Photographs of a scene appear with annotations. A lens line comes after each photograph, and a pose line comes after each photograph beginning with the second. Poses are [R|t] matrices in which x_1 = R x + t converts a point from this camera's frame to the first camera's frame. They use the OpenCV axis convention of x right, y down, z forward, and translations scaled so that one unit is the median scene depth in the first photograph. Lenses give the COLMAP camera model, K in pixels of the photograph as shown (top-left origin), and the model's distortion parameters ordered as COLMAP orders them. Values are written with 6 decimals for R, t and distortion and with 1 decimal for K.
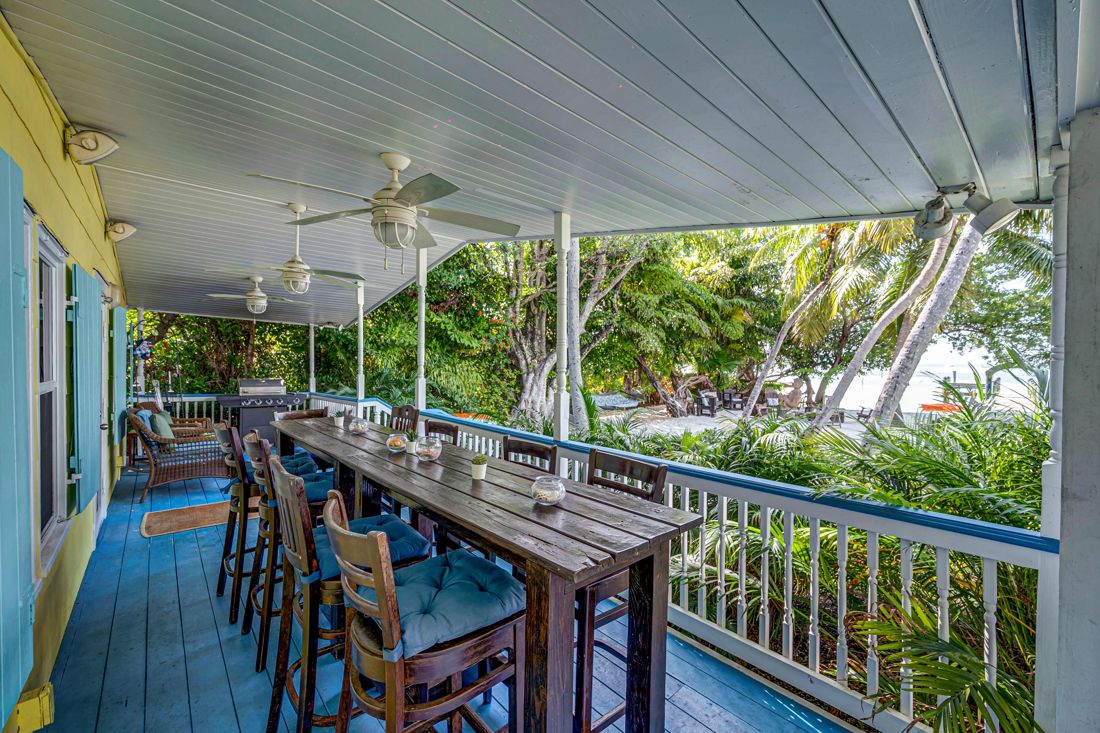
lens RADIAL K [[445.9, 0, 549.5], [0, 445.9, 367.4], [0, 0, 1]] dist [0.000277, 0.000025]
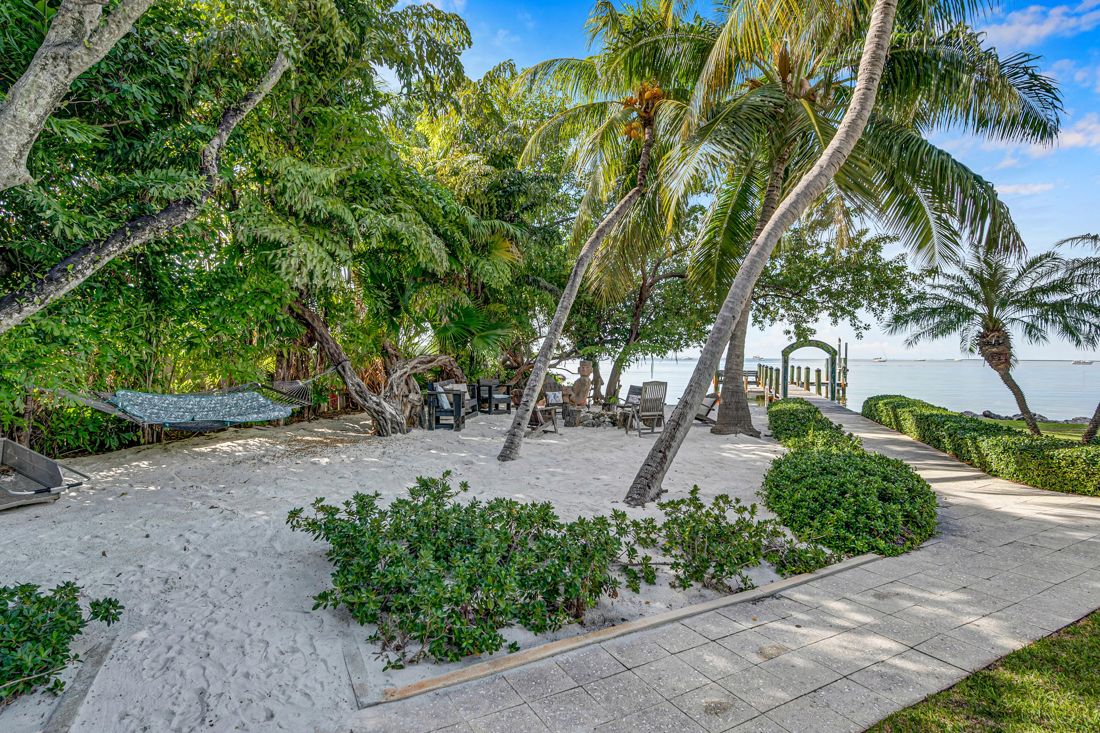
lens RADIAL K [[435.3, 0, 548.1], [0, 435.3, 365.9], [0, 0, 1]] dist [-0.001535, -0.000043]
pose [[0.871053, 0.001729, 0.491186, 0.198094], [0.006469, 0.999867, -0.014991, 0.042729], [-0.491146, 0.016236, 0.870926, 0.480892]]
